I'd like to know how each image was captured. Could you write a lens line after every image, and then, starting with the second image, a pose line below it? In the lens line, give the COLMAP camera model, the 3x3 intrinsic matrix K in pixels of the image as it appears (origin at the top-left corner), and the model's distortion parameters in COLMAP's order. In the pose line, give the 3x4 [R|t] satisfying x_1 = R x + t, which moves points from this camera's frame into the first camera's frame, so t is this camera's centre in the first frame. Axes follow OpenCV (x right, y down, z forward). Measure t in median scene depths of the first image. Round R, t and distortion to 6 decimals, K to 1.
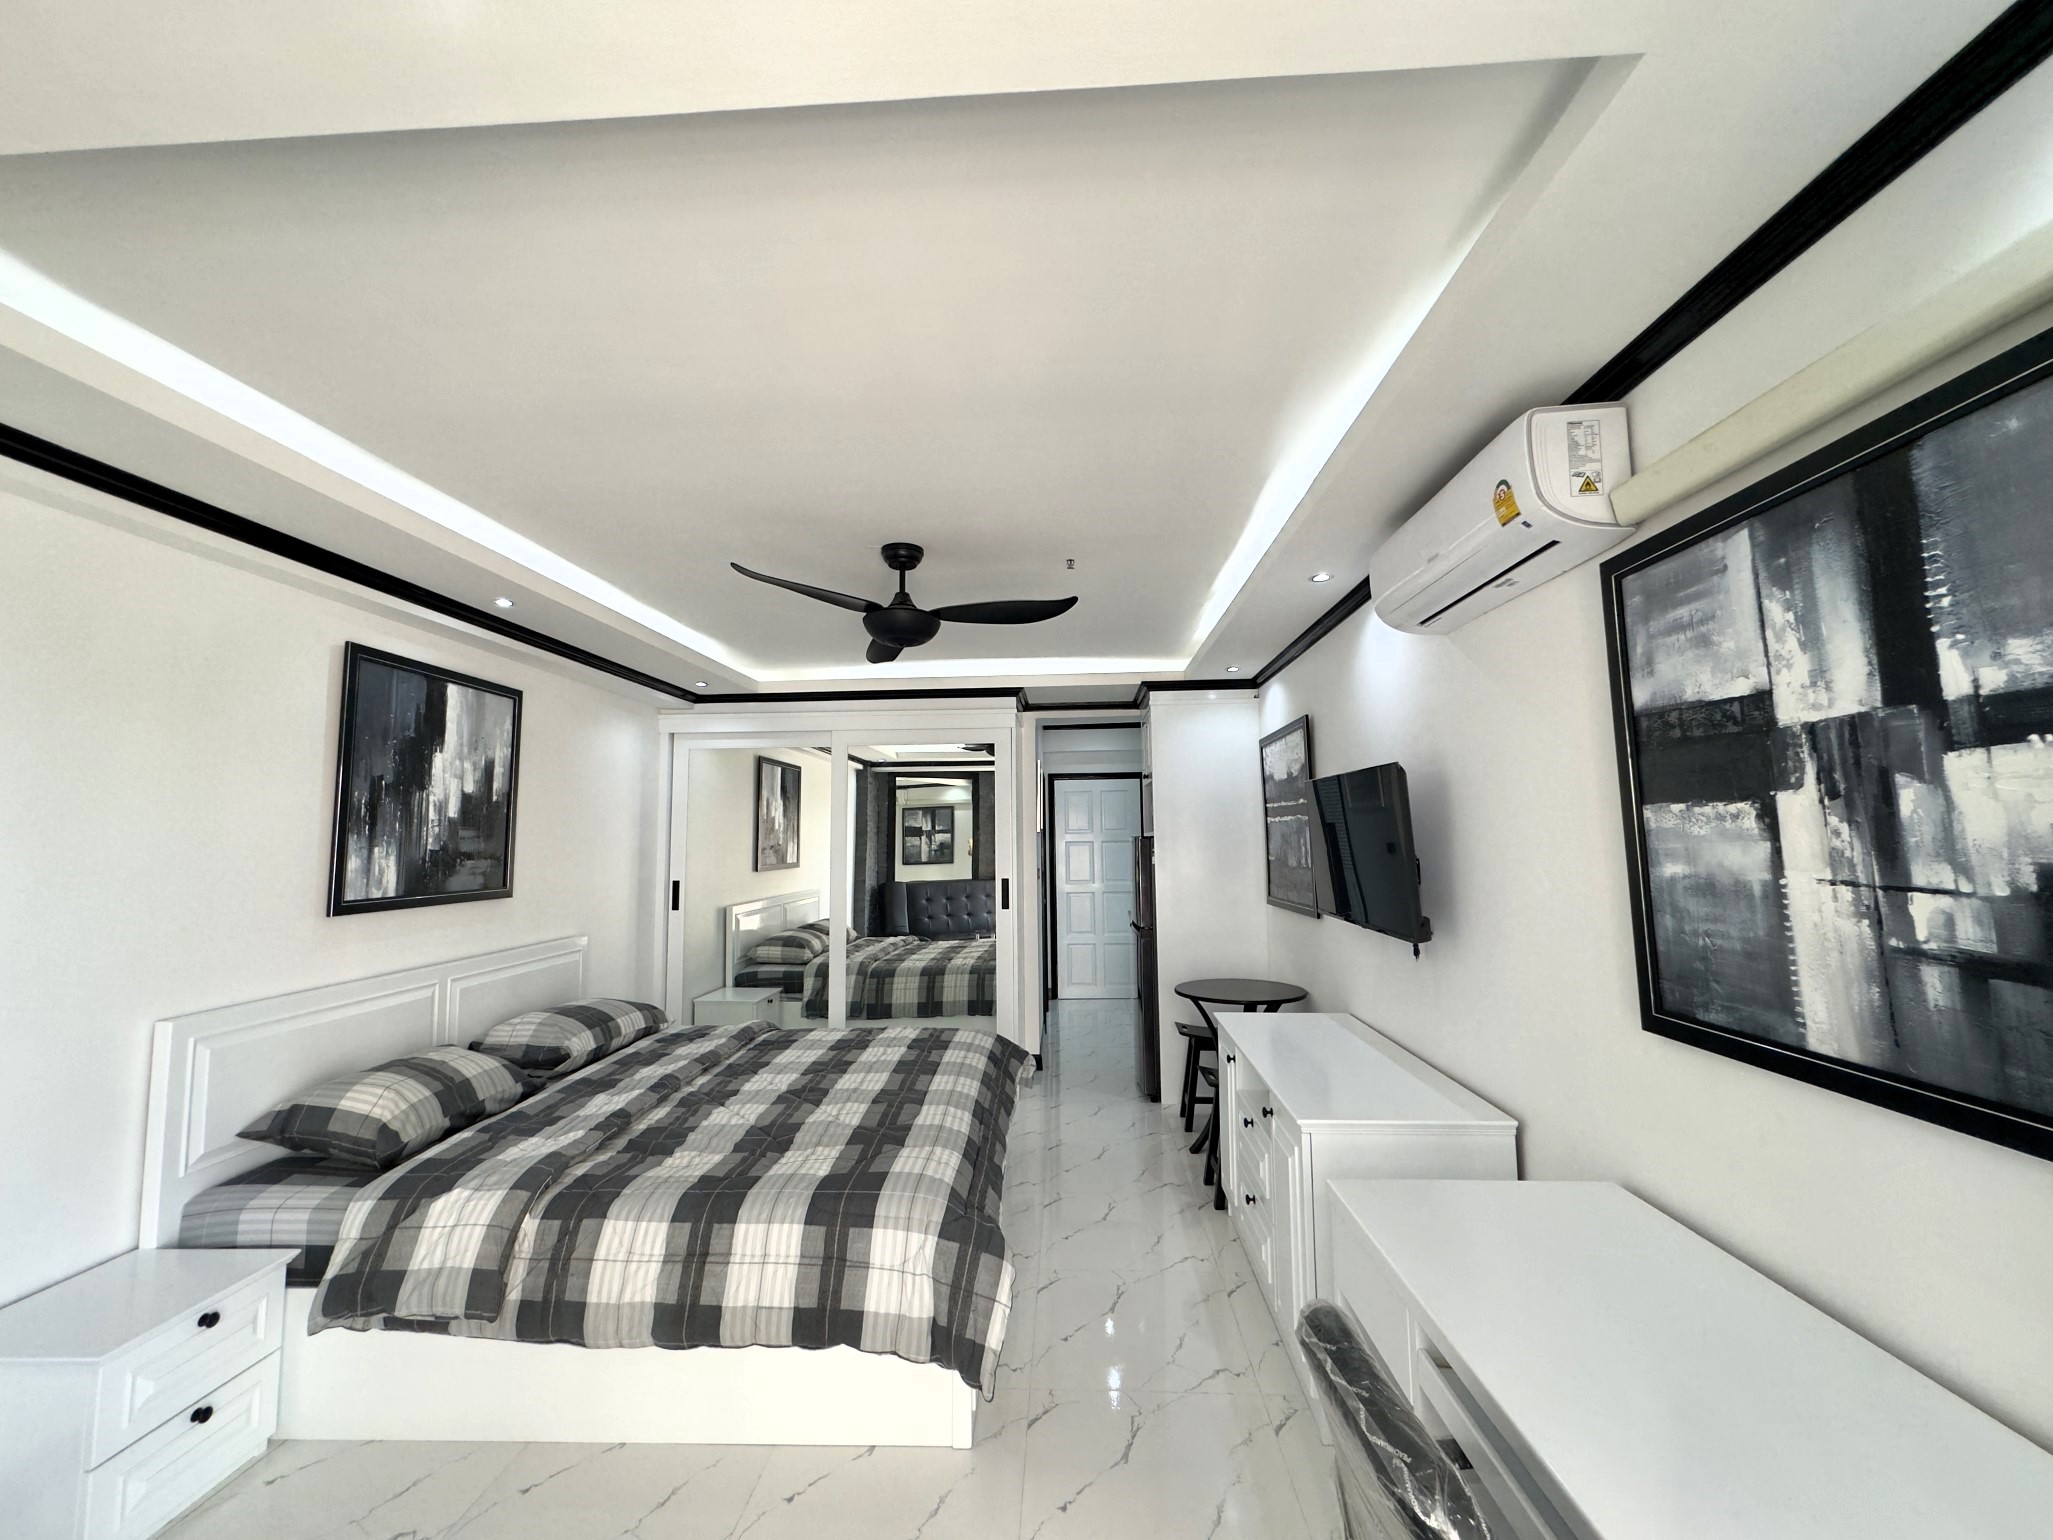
lens RADIAL K [[822.9, 0, 1029.9], [0, 822.9, 767.8], [0, 0, 1]] dist [-0.000458, 0.000342]
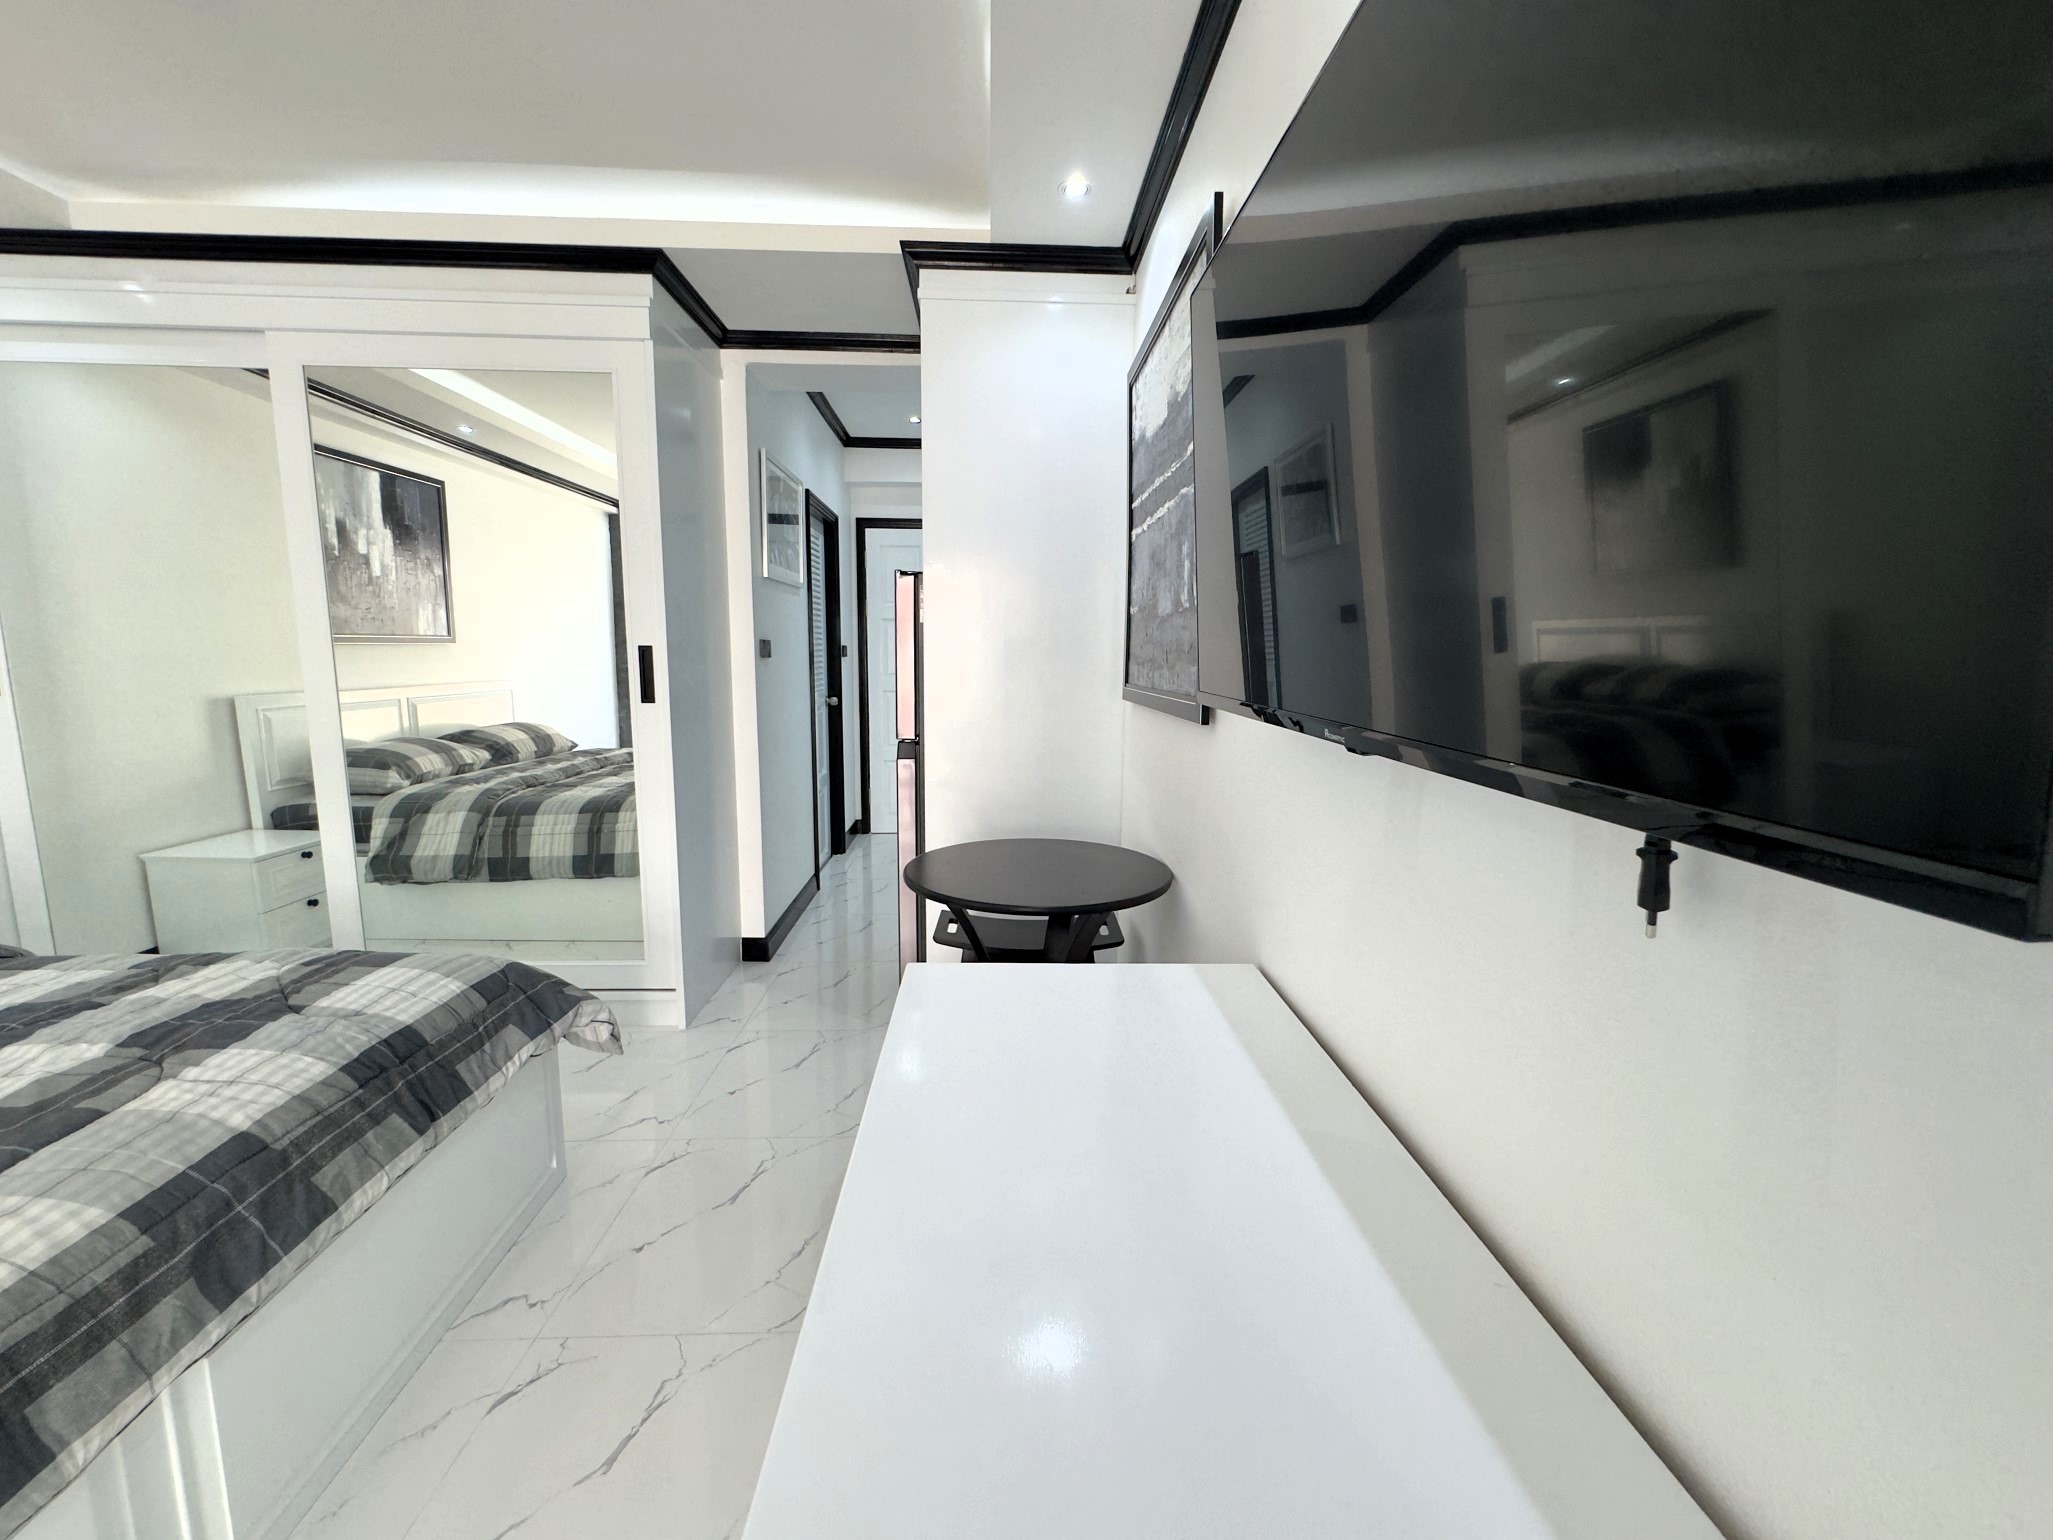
lens RADIAL K [[822.9, 0, 1033.8], [0, 822.9, 775.8], [0, 0, 1]] dist [-0.000458, 0.000342]
pose [[0.994999, 0.007481, 0.099609, 0.387353], [-0.030535, 0.972236, 0.232003, 0.199644], [-0.095108, -0.233884, 0.967601, 1.036603]]
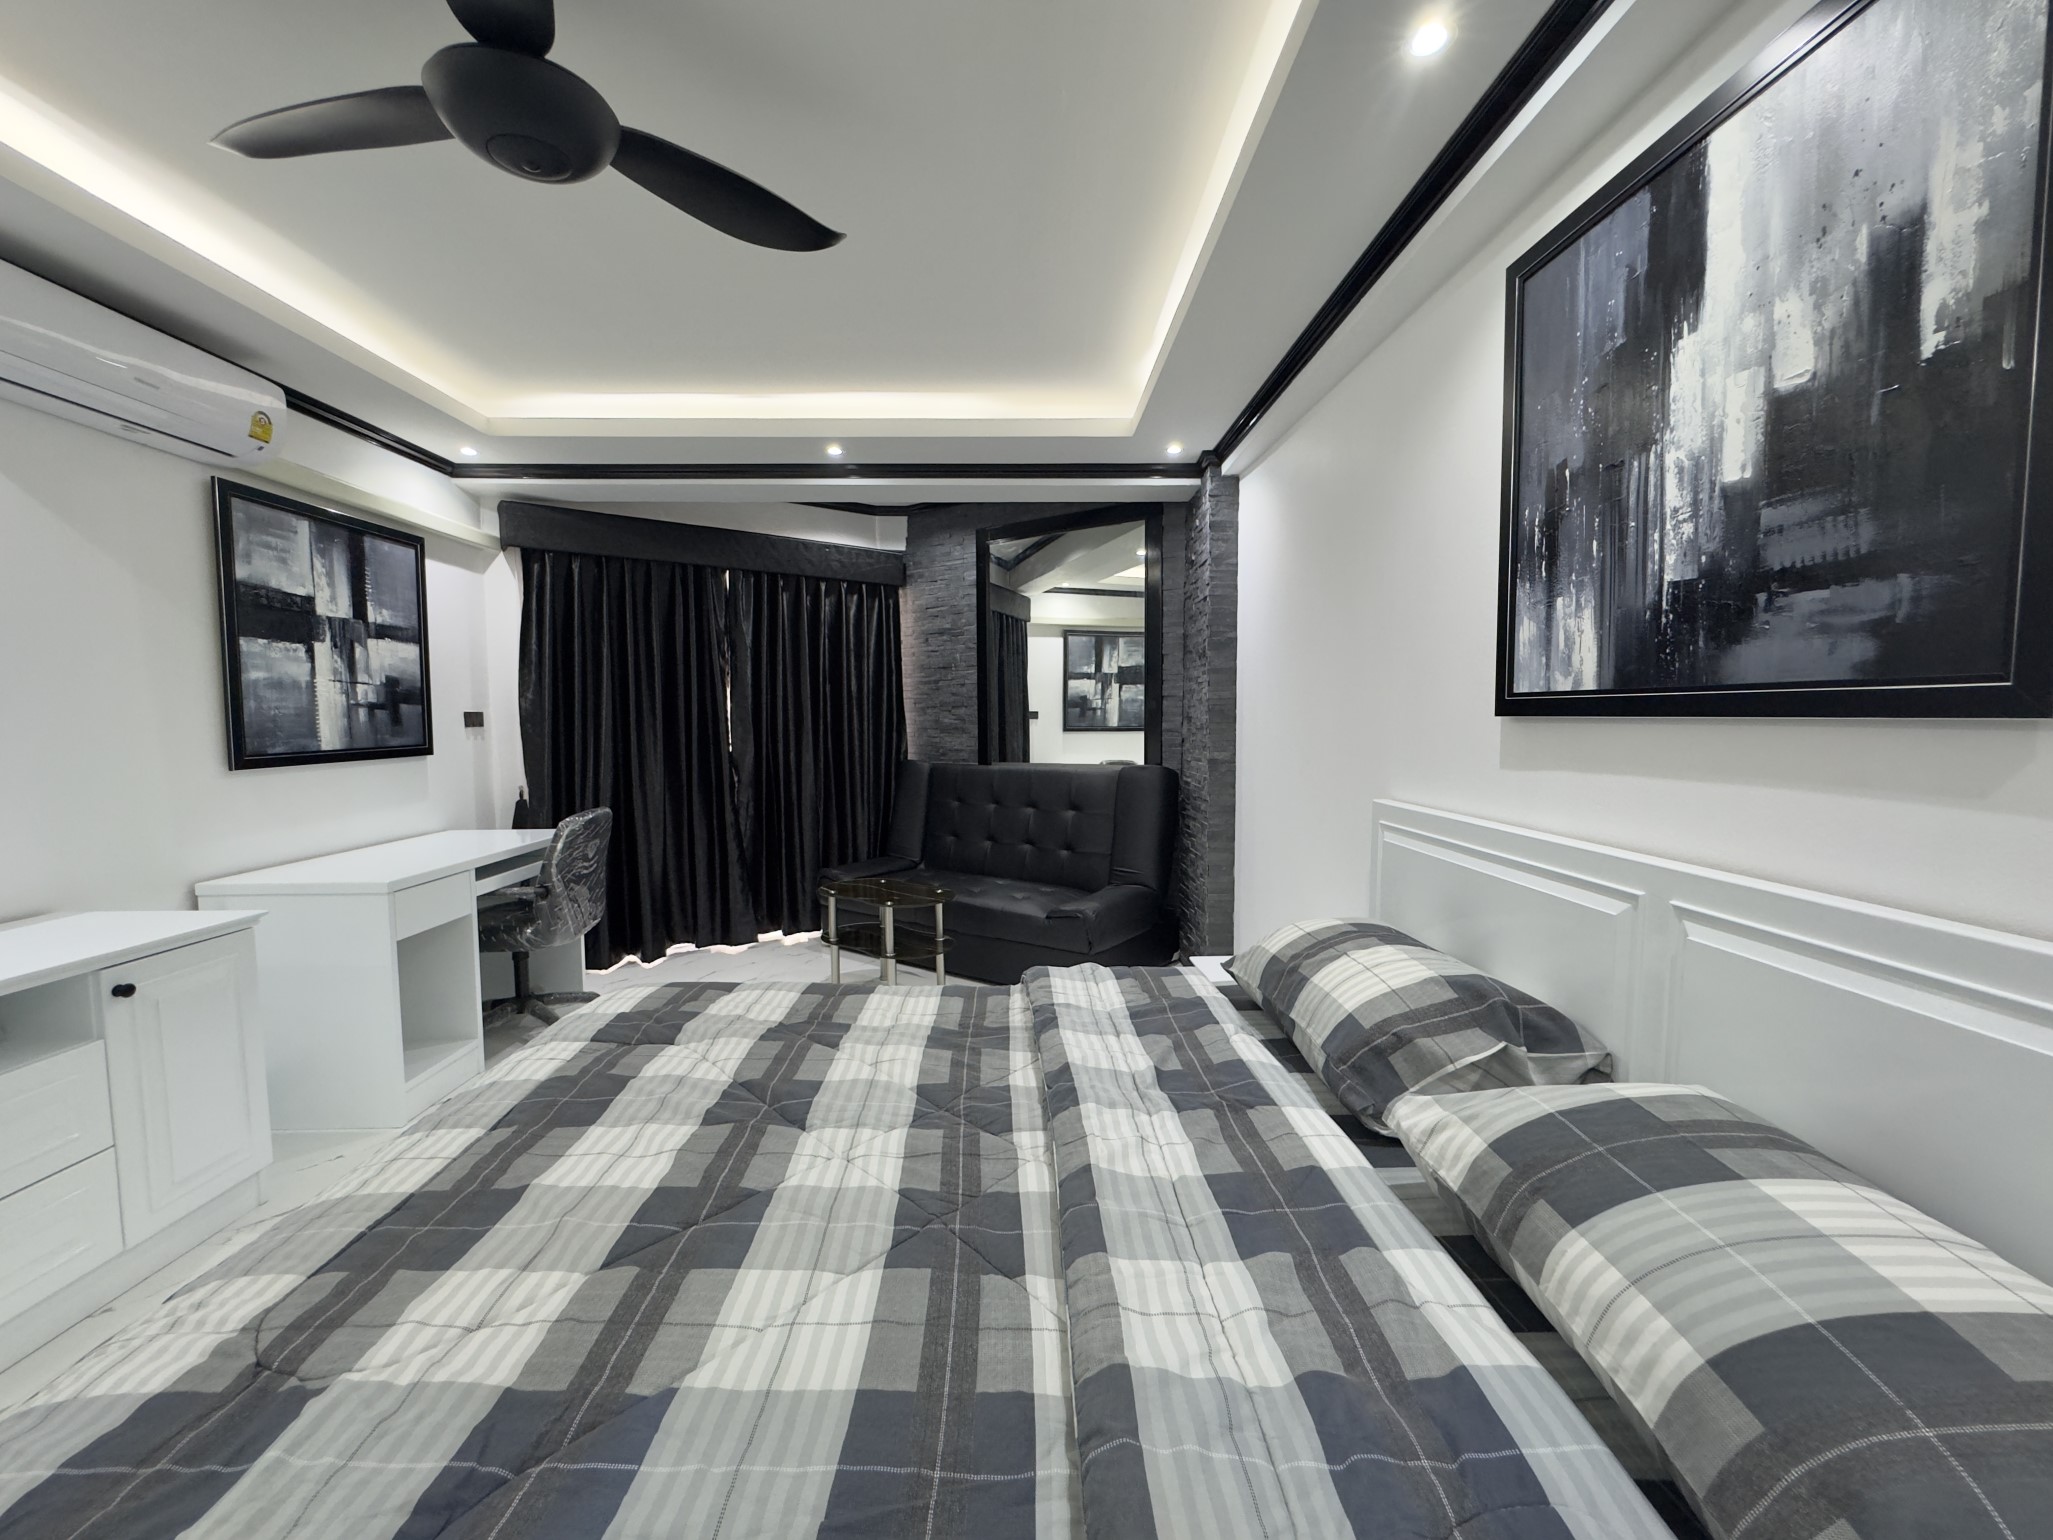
lens RADIAL K [[822.9, 0, 1026.4], [0, 822.9, 768.3], [0, 0, 1]] dist [-0.000458, 0.000342]
pose [[-0.997452, 0.022593, -0.067666, -0.558369], [0.024059, 0.999491, -0.020938, 0.291726], [0.067159, -0.022512, -0.997488, 2.084987]]
